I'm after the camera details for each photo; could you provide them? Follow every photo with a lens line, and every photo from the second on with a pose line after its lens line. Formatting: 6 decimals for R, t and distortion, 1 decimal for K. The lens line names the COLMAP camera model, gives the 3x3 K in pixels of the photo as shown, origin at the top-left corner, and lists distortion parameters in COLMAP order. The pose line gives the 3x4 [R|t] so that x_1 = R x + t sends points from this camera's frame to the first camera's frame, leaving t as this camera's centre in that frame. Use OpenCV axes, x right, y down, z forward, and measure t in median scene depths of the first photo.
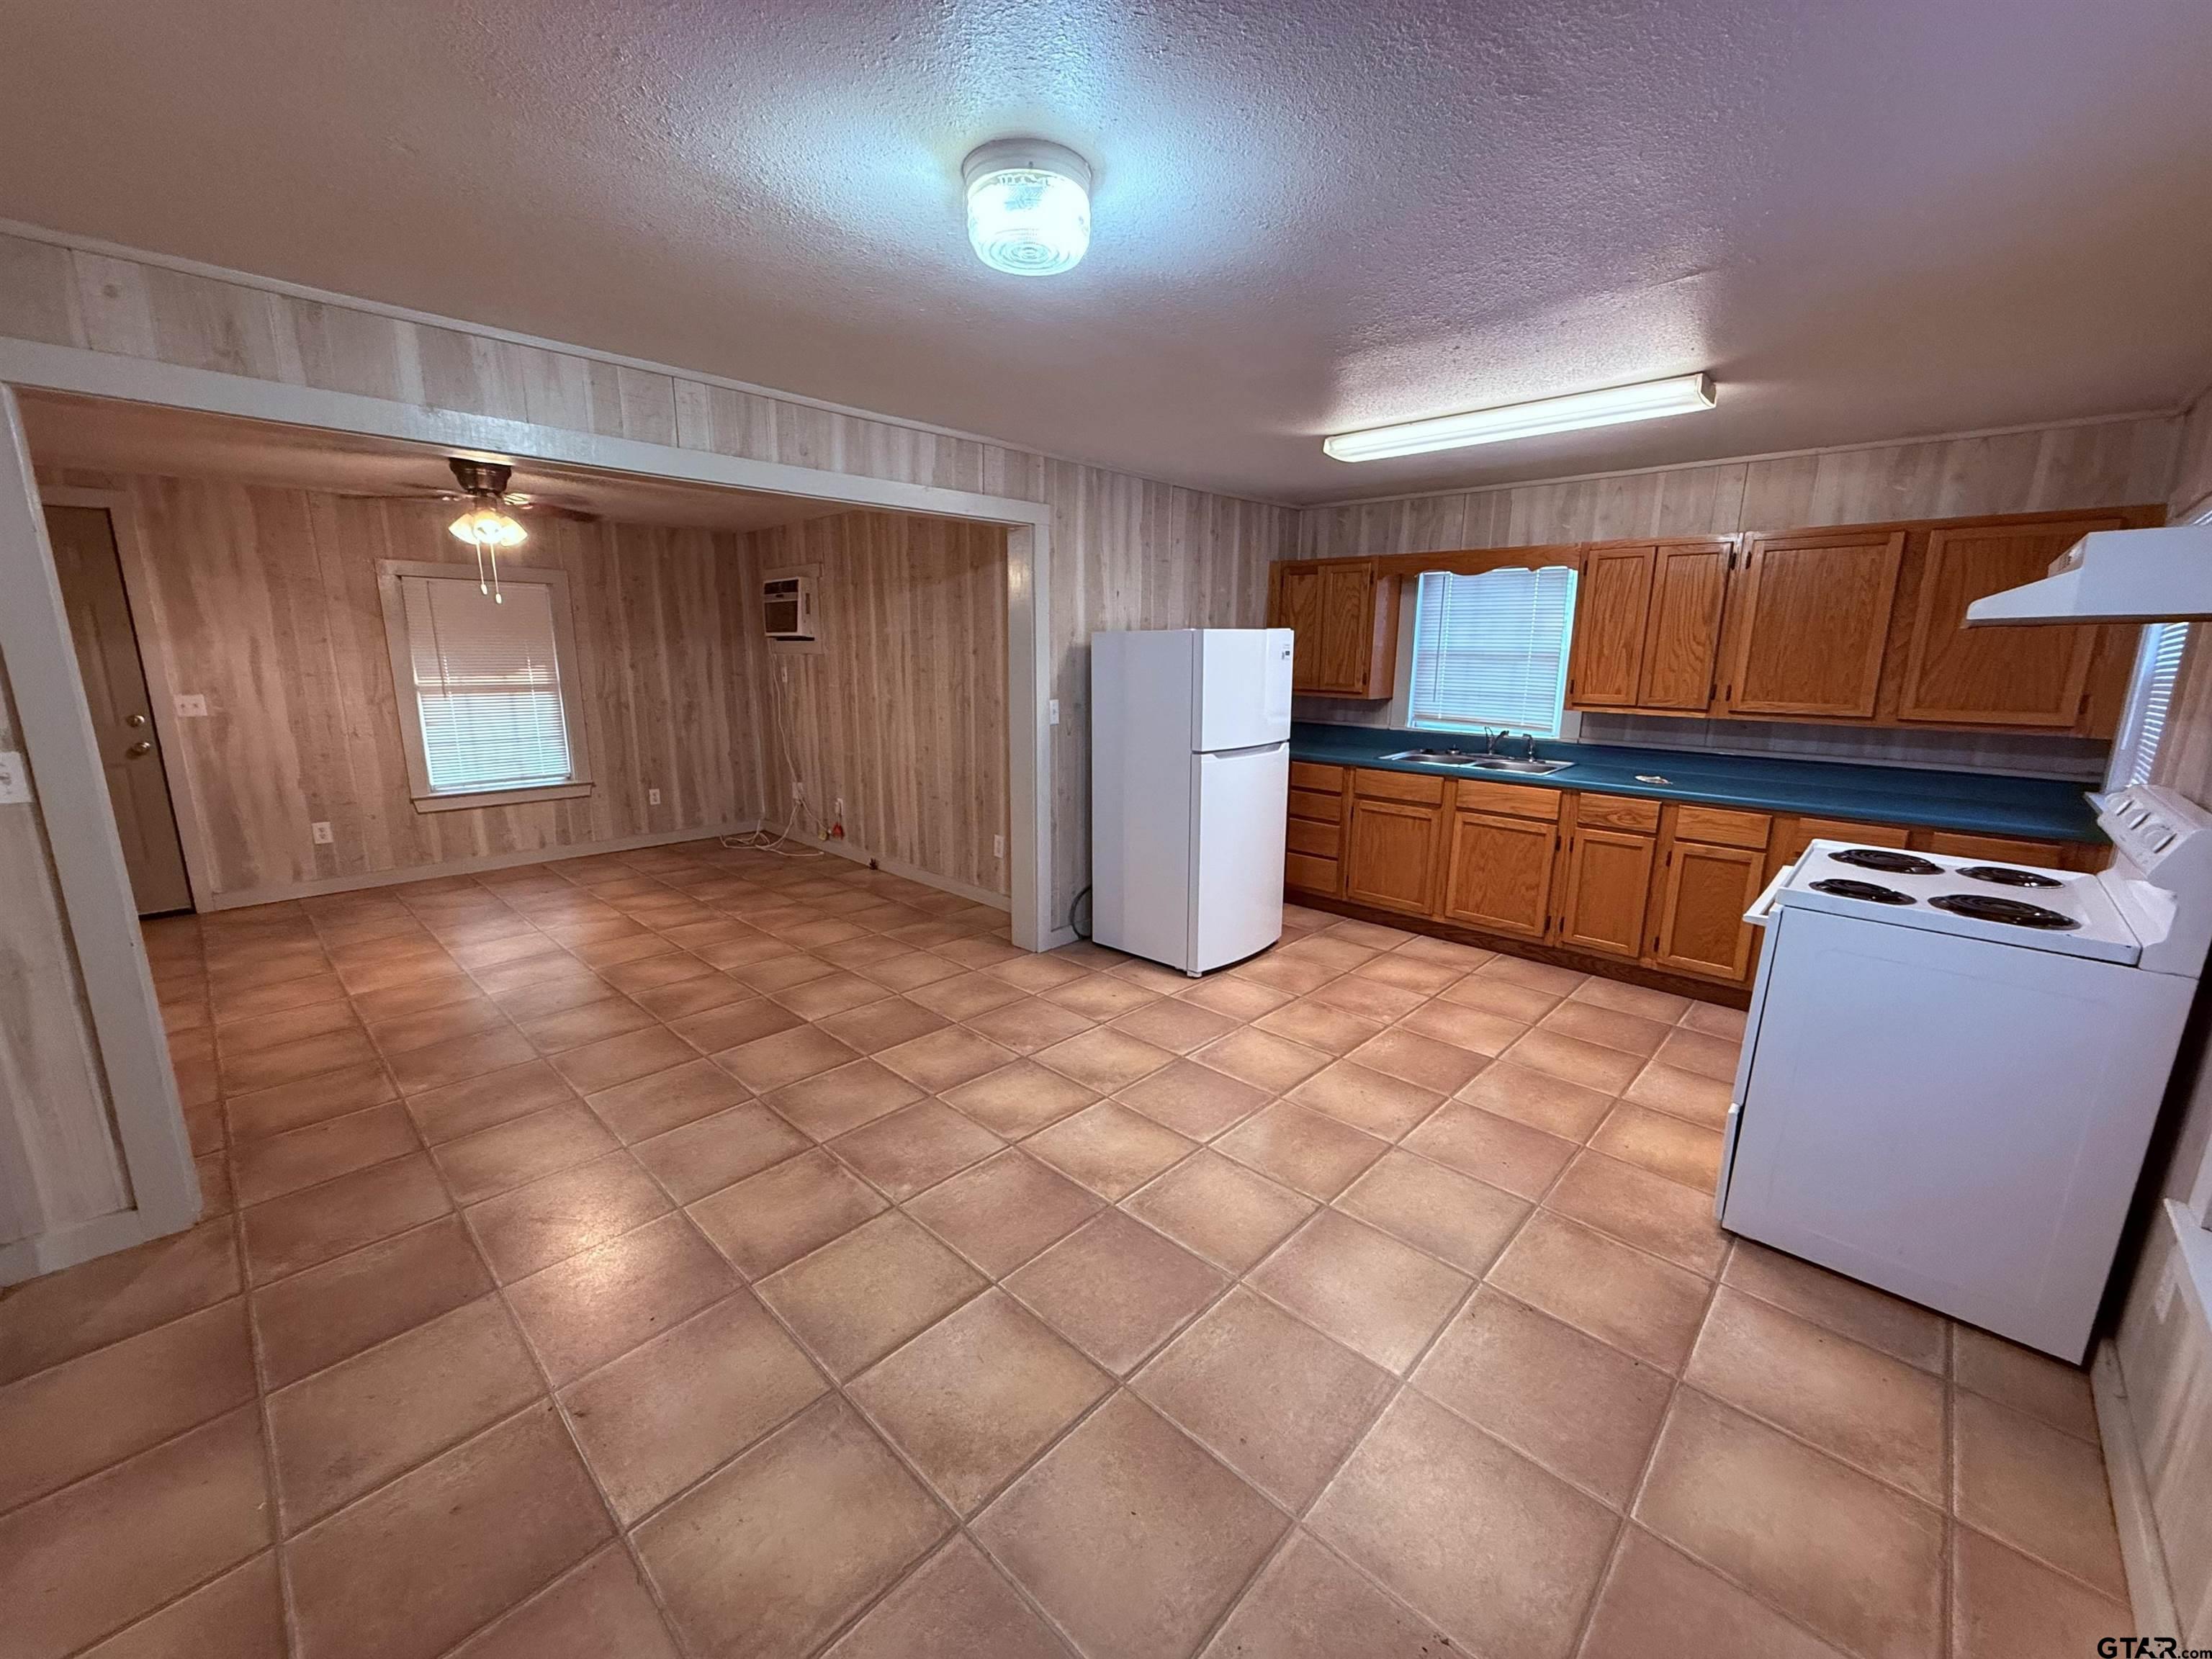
lens RADIAL K [[873.9, 0, 1098.2], [0, 873.9, 834.7], [0, 0, 1]] dist [-0.001561, -0.000886]
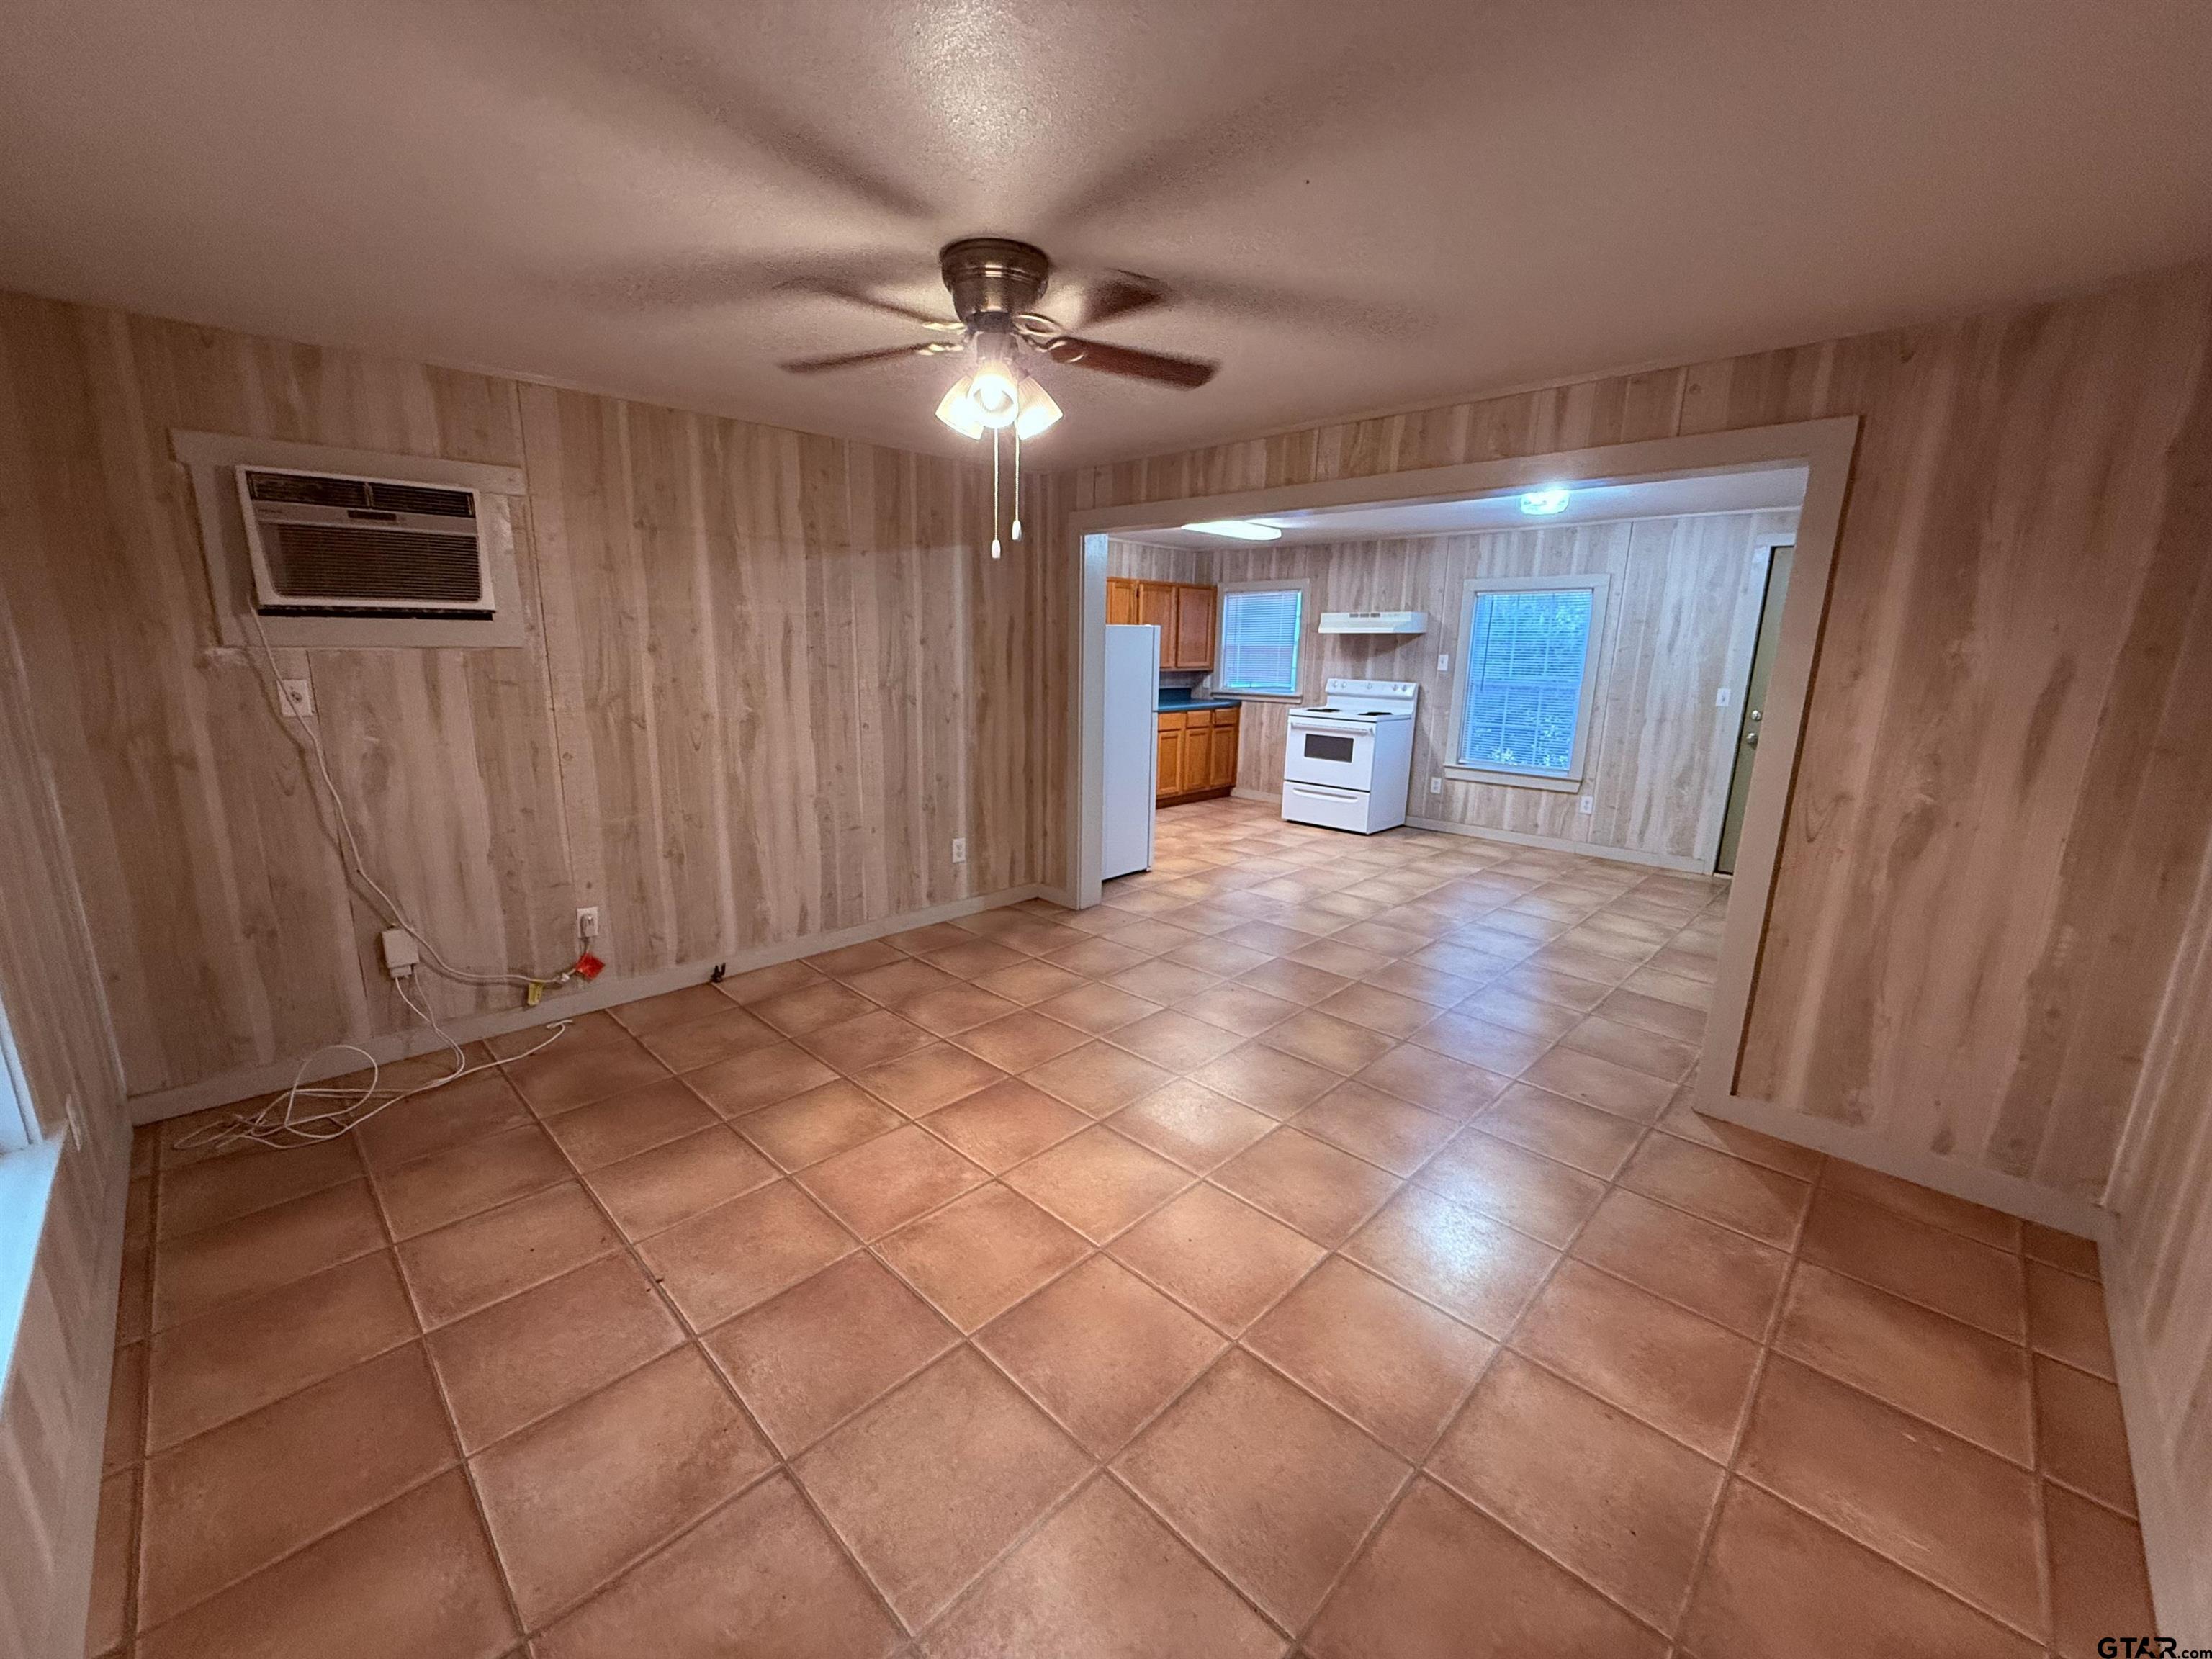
lens RADIAL K [[883.4, 0, 1106.0], [0, 883.4, 829.5], [0, 0, 1]] dist [0.010500, 0.000107]
pose [[0.001732, -0.220709, 0.975338, -1.325532], [0.193711, 0.956939, 0.216202, -0.233763], [-0.981057, 0.188559, 0.044411, 1.030291]]
